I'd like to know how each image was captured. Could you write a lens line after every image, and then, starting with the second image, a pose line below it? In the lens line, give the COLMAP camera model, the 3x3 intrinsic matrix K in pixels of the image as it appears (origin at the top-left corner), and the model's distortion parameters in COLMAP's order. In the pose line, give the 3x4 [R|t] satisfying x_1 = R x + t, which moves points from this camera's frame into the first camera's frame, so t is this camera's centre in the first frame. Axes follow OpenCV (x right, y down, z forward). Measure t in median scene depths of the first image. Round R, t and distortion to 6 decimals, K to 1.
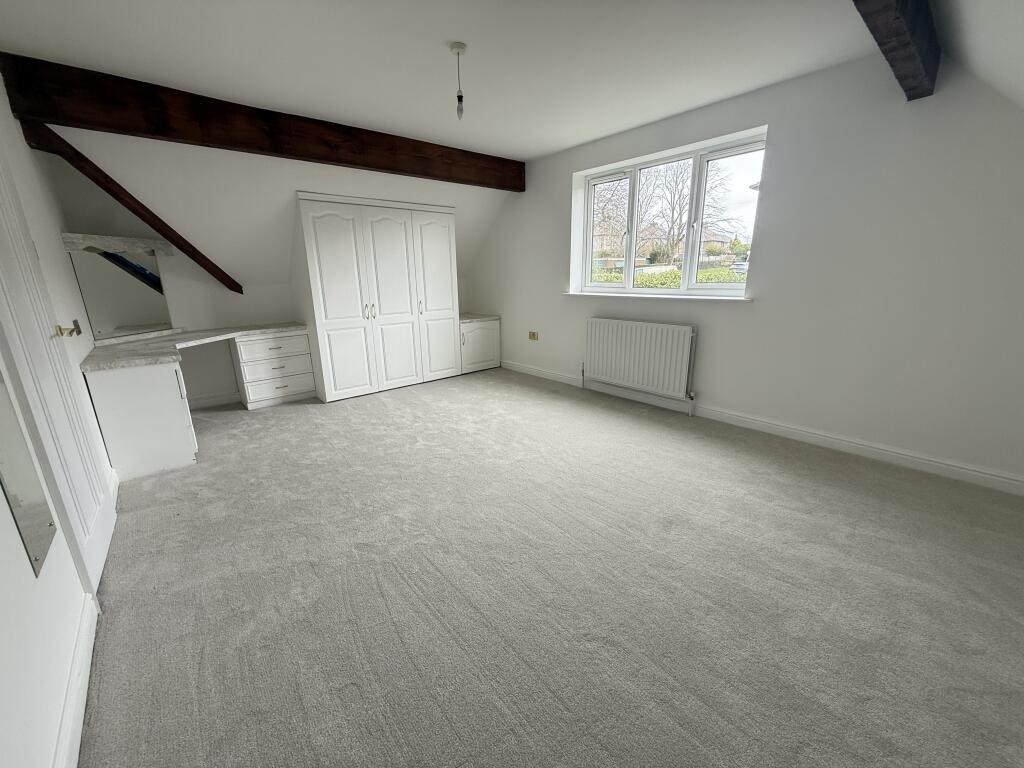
lens RADIAL K [[406.7, 0, 509.8], [0, 406.7, 385.4], [0, 0, 1]] dist [-0.000645, 0.000067]
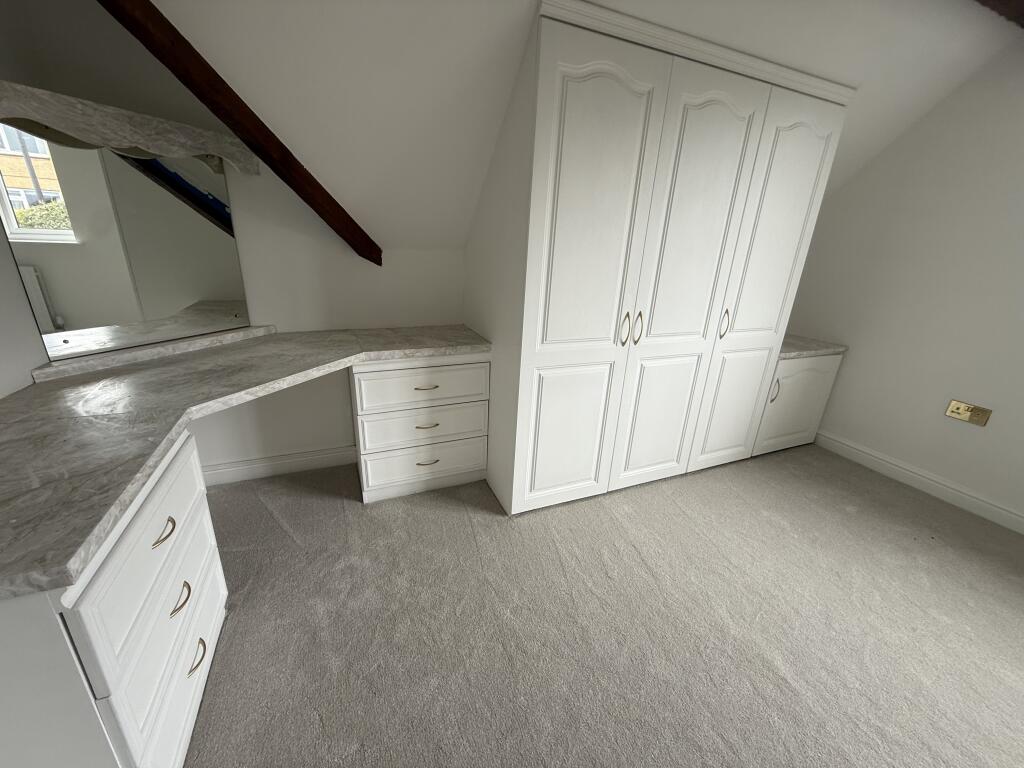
lens RADIAL K [[406.7, 0, 511.8], [0, 406.7, 385.4], [0, 0, 1]] dist [-0.000645, 0.000067]
pose [[0.952852, 0.155281, -0.260694, -0.355575], [-0.138030, 0.986915, 0.083344, -0.145917], [0.270225, -0.043431, 0.961817, 0.565307]]
